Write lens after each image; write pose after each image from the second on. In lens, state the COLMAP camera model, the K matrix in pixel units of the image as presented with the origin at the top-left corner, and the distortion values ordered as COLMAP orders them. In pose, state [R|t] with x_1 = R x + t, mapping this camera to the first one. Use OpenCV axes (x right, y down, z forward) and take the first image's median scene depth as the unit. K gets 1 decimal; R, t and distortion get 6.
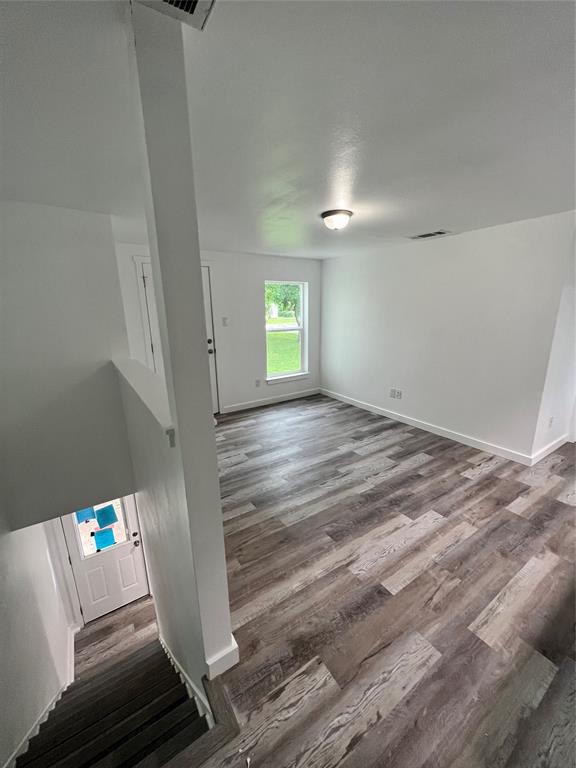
lens RADIAL K [[307.8, 0, 287.2], [0, 307.8, 384.8], [0, 0, 1]] dist [0.001627, -0.000446]
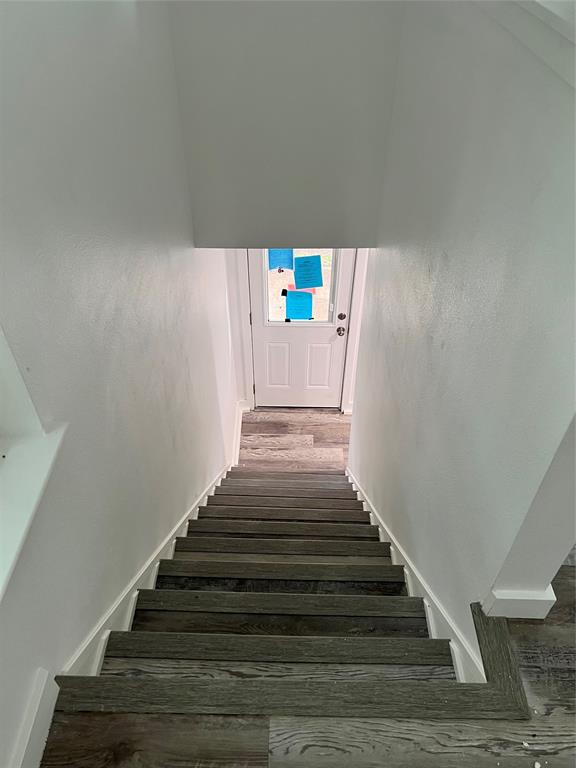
lens RADIAL K [[577.1, 0, 286.8], [0, 577.1, 394.1], [0, 0, 1]] dist [0.061322, -0.075269]
pose [[0.827469, 0.400967, -0.393090, -0.093232], [-0.153577, 0.834975, 0.528422, 0.042935], [0.540101, -0.376884, 0.752496, 0.055093]]
